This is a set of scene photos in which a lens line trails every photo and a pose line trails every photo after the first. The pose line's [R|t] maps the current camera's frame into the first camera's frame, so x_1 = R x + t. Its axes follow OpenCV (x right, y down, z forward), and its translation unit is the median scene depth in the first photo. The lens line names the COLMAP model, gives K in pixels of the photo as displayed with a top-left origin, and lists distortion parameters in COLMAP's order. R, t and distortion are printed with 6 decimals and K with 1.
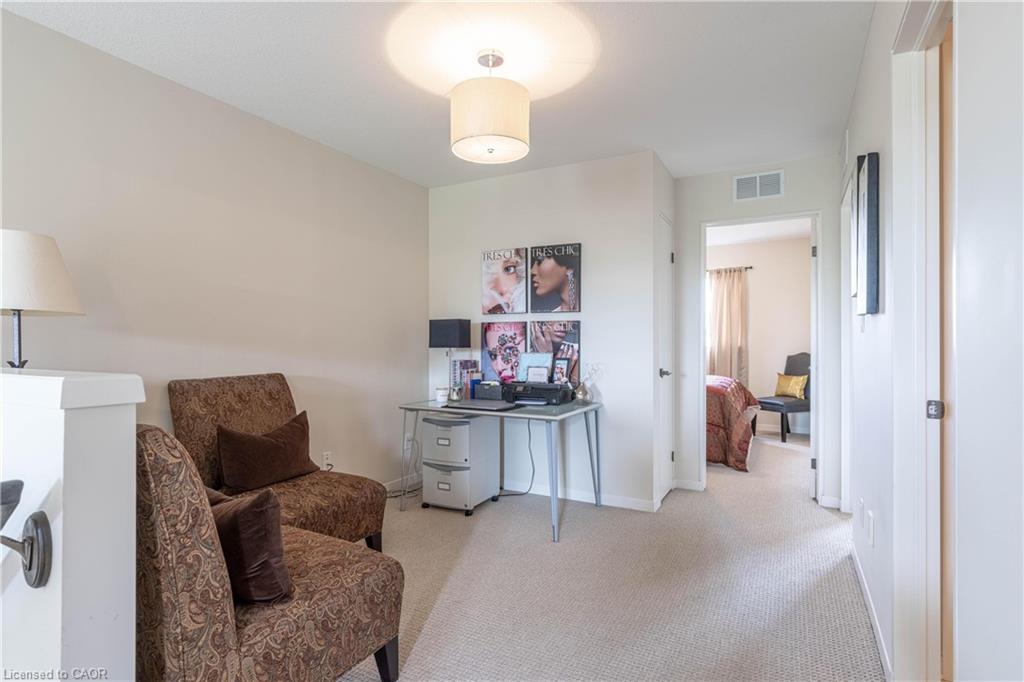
lens RADIAL K [[537.9, 0, 510.0], [0, 537.9, 341.2], [0, 0, 1]] dist [0.000600, 0.000048]
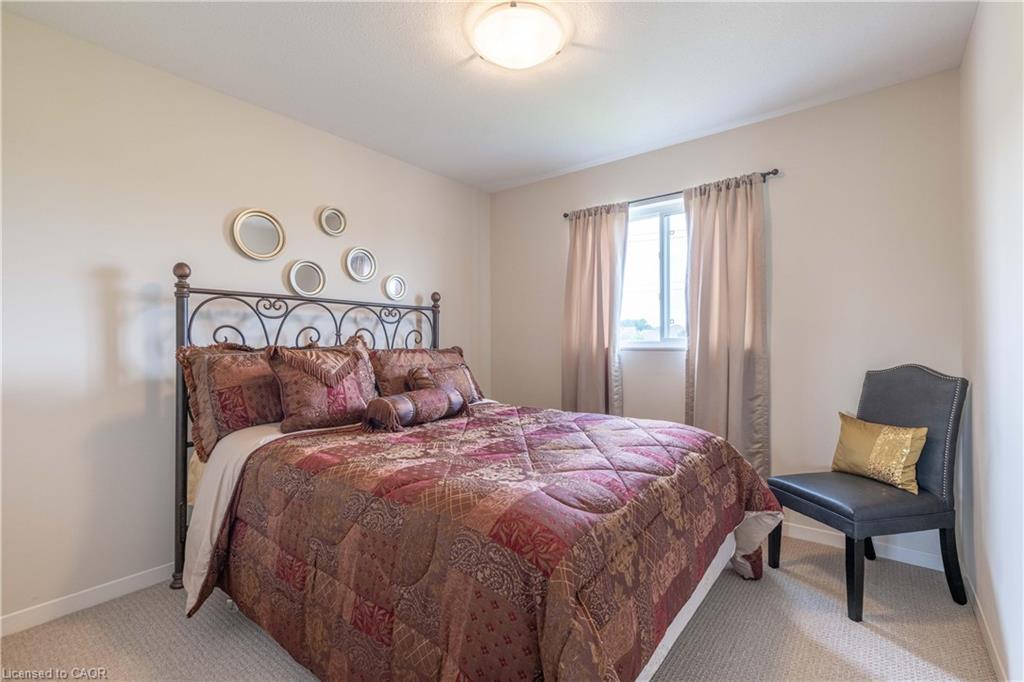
lens RADIAL K [[468.3, 0, 514.1], [0, 468.3, 342.6], [0, 0, 1]] dist [-0.000512, -0.000111]
pose [[0.985042, -0.003572, -0.172275, 0.312243], [0.002971, 0.999989, -0.003745, 0.005547], [0.172286, 0.003177, 0.985042, 0.601146]]
